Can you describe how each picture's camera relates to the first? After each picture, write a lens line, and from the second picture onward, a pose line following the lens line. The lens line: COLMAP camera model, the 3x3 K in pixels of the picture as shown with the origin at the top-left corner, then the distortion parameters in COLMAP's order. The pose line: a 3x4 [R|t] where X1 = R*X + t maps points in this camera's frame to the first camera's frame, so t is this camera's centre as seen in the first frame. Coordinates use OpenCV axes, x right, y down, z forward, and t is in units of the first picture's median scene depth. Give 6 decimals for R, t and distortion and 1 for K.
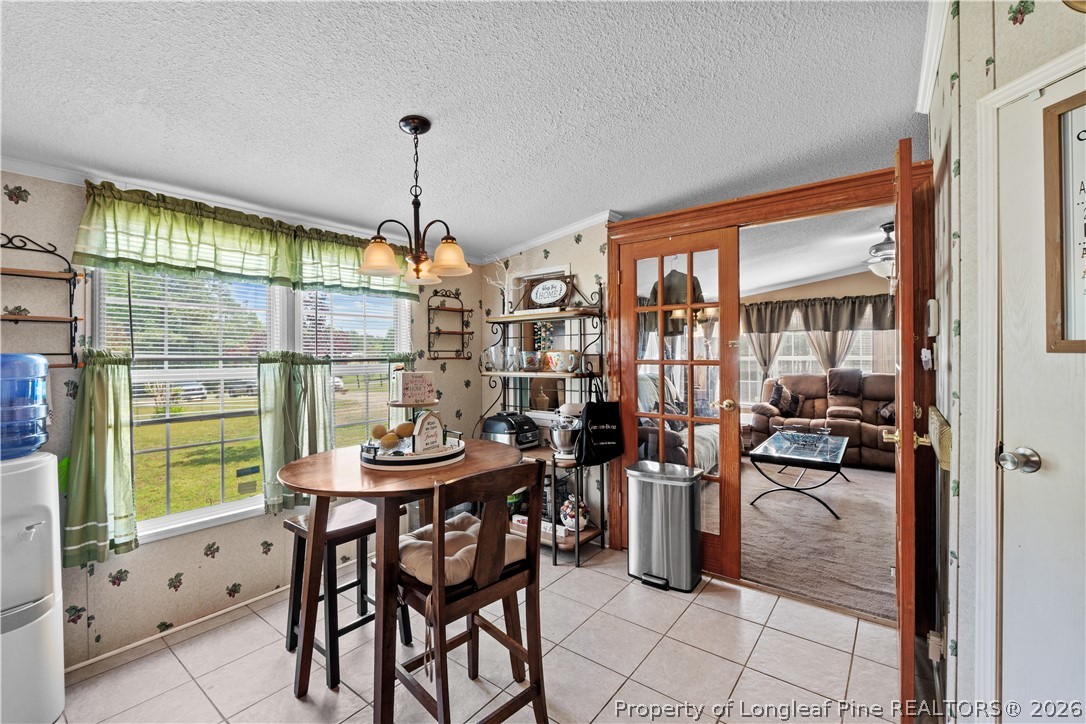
lens RADIAL K [[462.3, 0, 544.3], [0, 462.3, 353.8], [0, 0, 1]] dist [-0.002763, -0.000135]
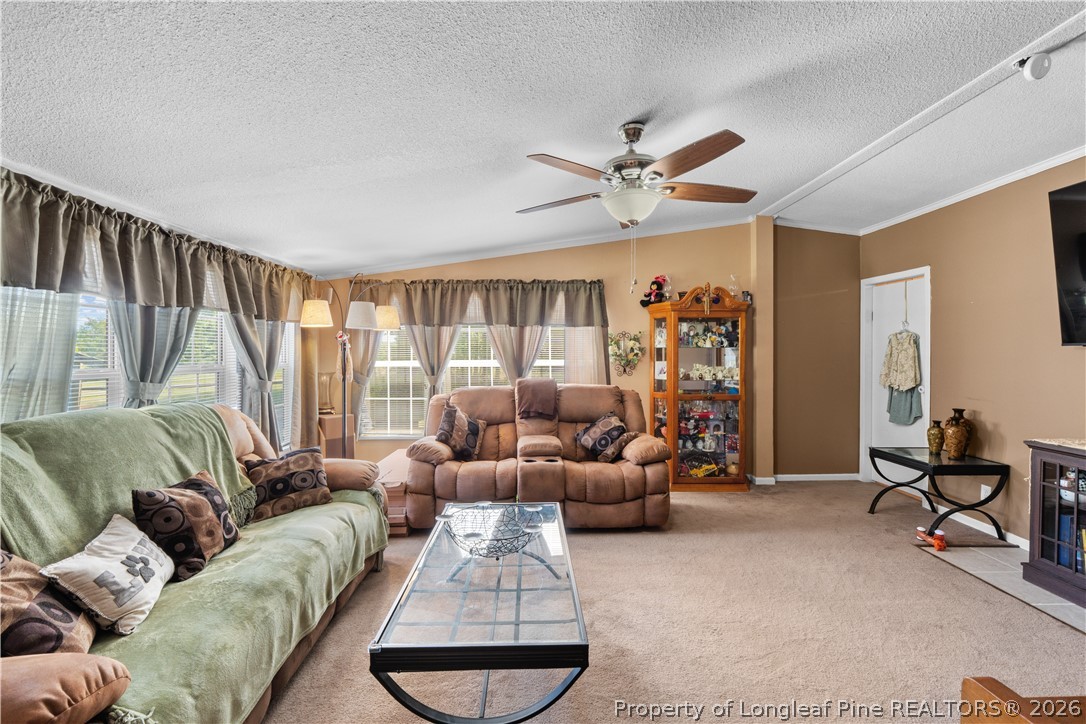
lens RADIAL K [[462.3, 0, 546.0], [0, 462.3, 356.7], [0, 0, 1]] dist [-0.002763, -0.000135]
pose [[0.786963, 0.005143, 0.616979, 0.219923], [-0.004223, 0.999987, -0.002949, 0.000511], [-0.616986, -0.000285, 0.786974, 0.422062]]
